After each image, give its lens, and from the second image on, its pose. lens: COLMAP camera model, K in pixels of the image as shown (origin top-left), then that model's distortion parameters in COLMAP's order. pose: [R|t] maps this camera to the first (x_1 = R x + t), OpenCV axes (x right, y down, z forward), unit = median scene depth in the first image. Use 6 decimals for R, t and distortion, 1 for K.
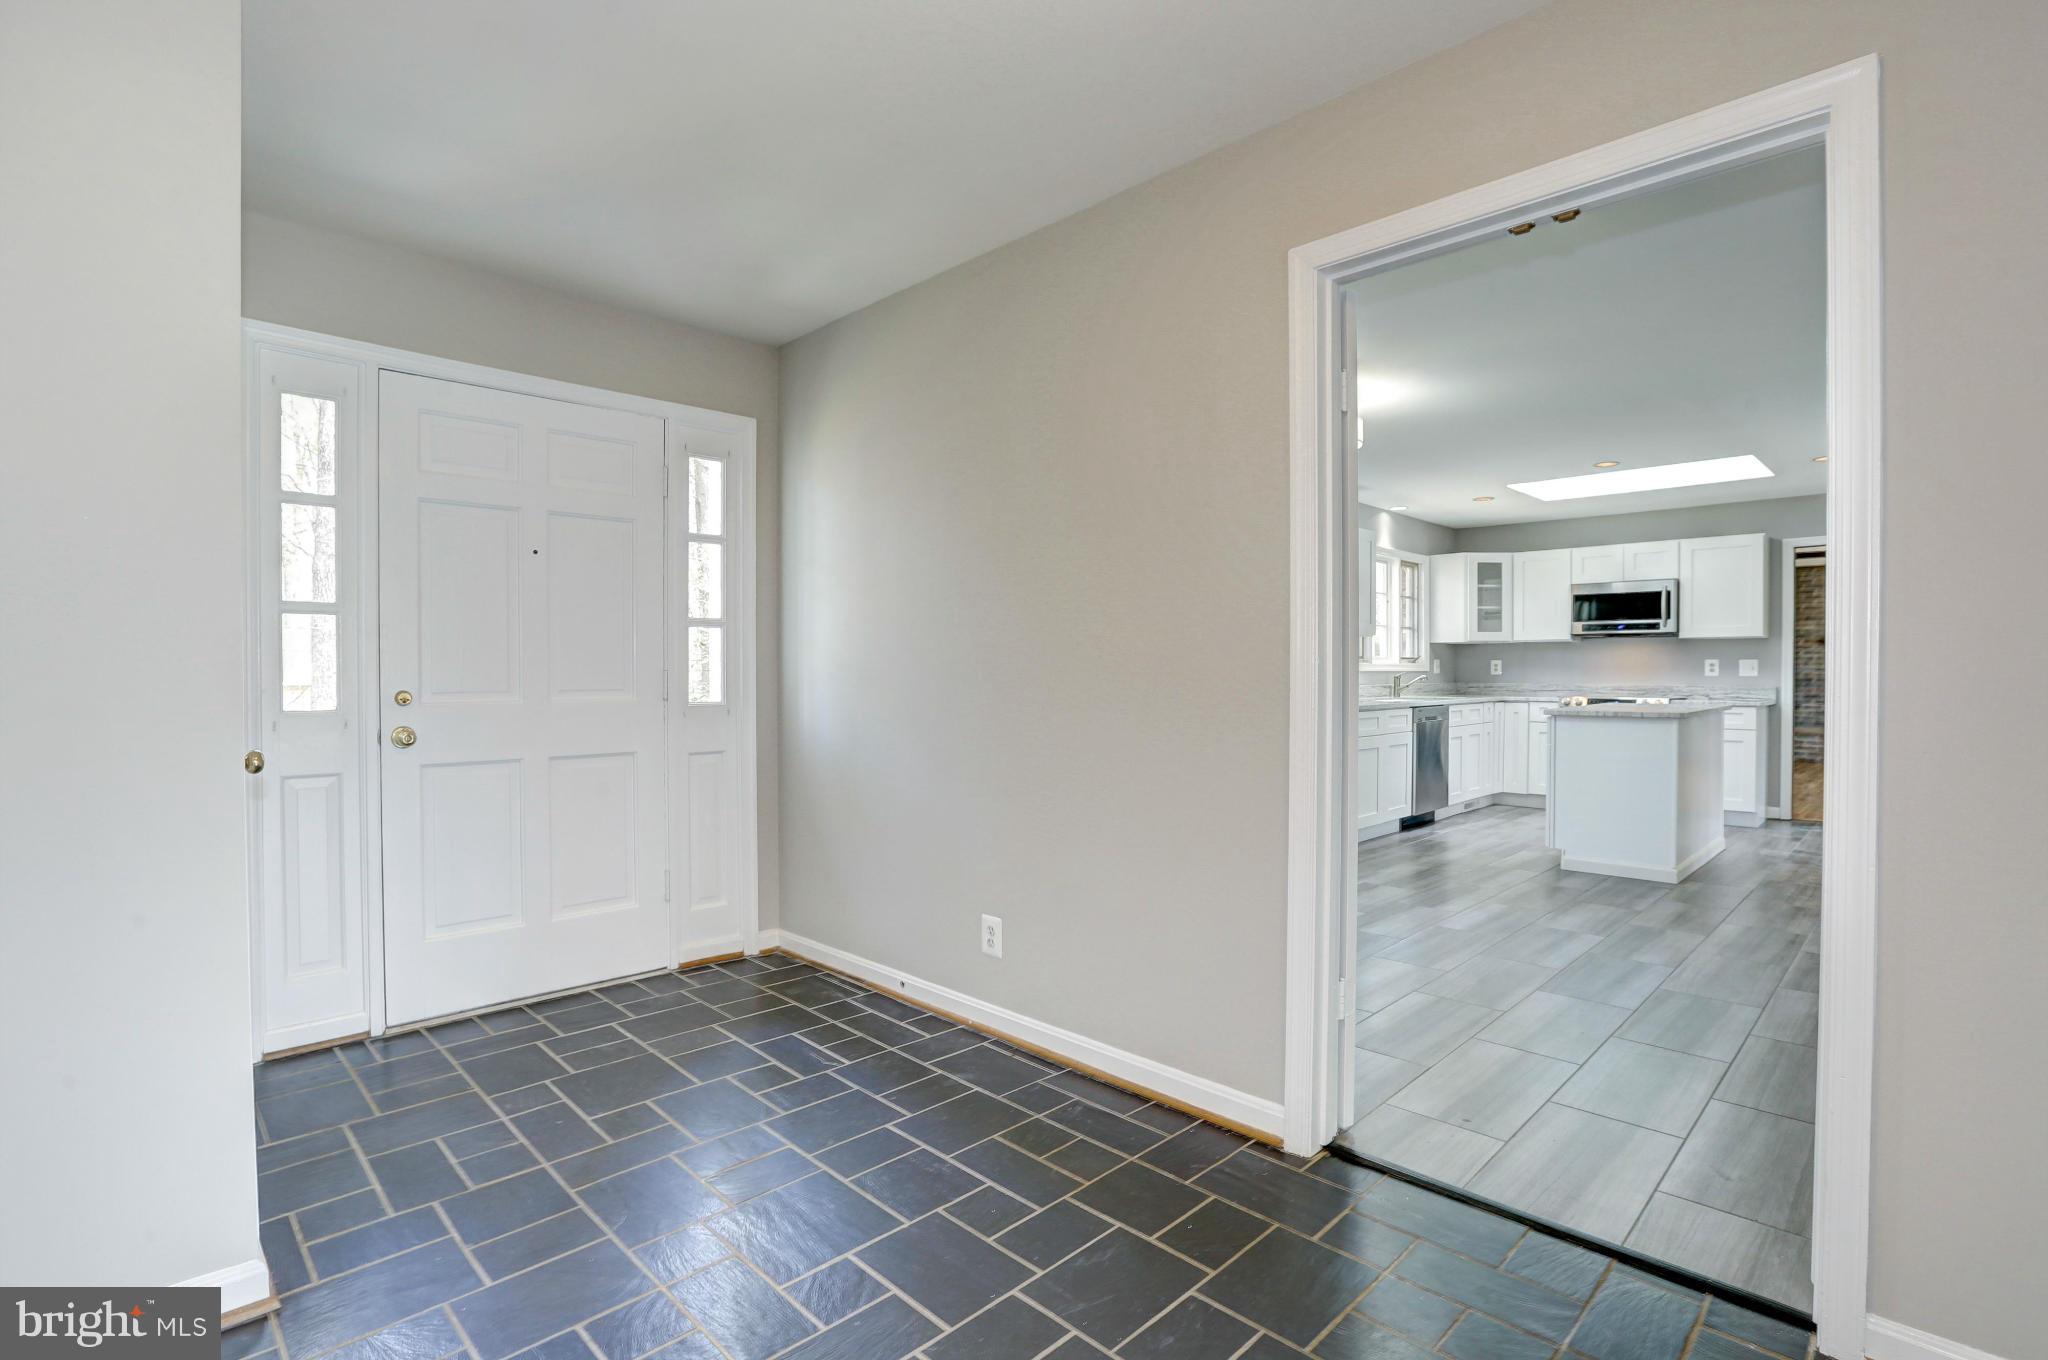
lens RADIAL K [[920.6, 0, 1086.6], [0, 920.6, 689.2], [0, 0, 1]] dist [-0.016013, 0.004704]
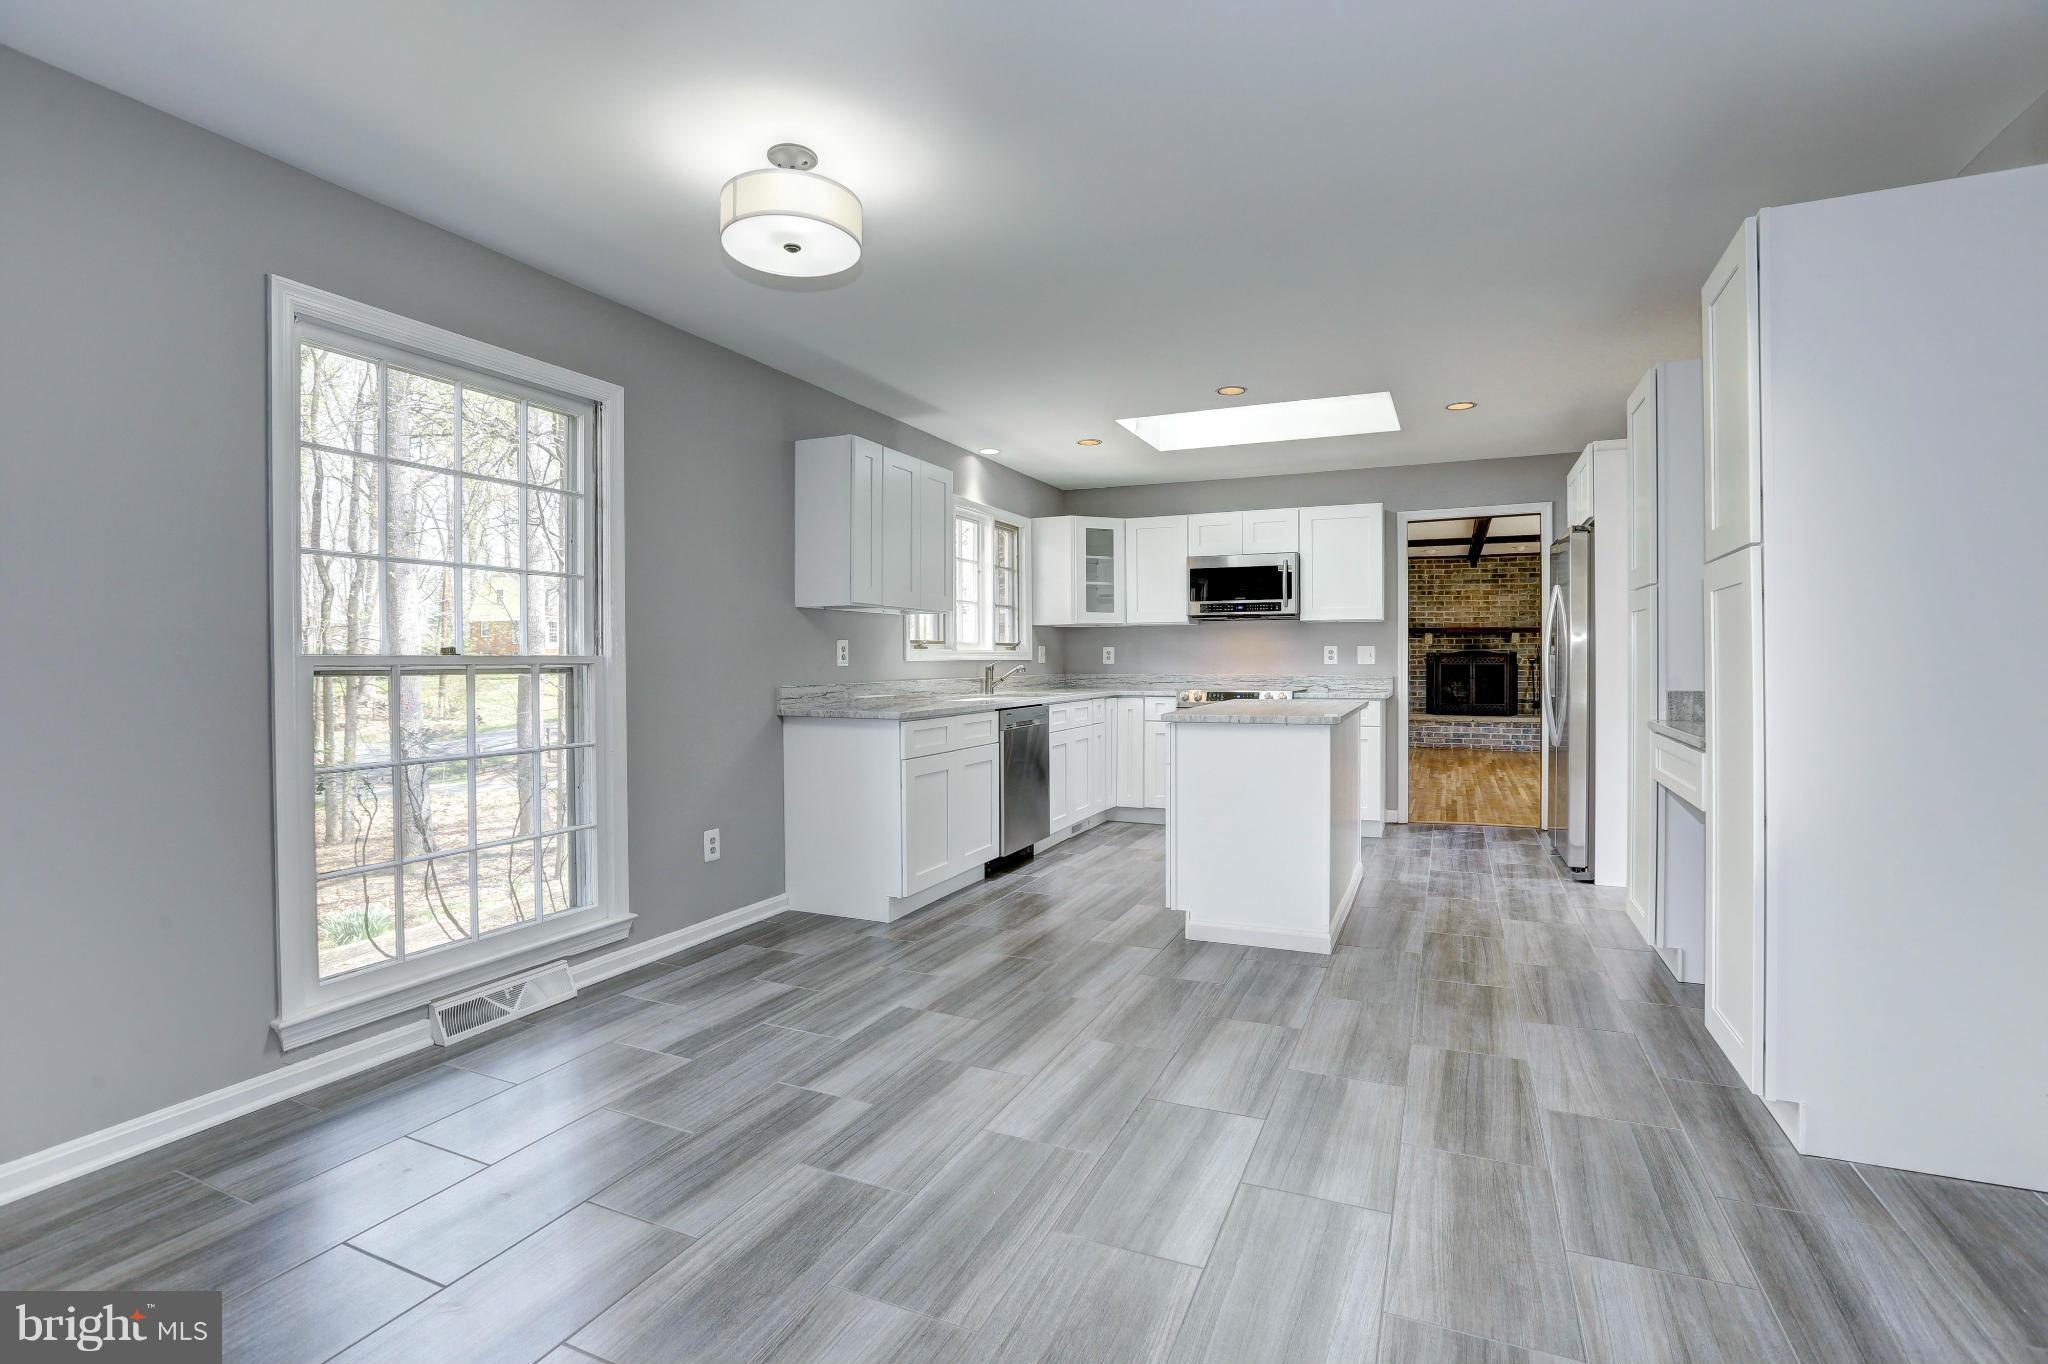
lens RADIAL K [[920.6, 0, 1071.1], [0, 920.6, 678.5], [0, 0, 1]] dist [-0.016013, 0.004704]
pose [[0.933132, -0.010506, 0.359379, 0.126351], [0.010473, 0.999943, 0.002039, -0.005256], [-0.359380, 0.001862, 0.933189, 0.255968]]
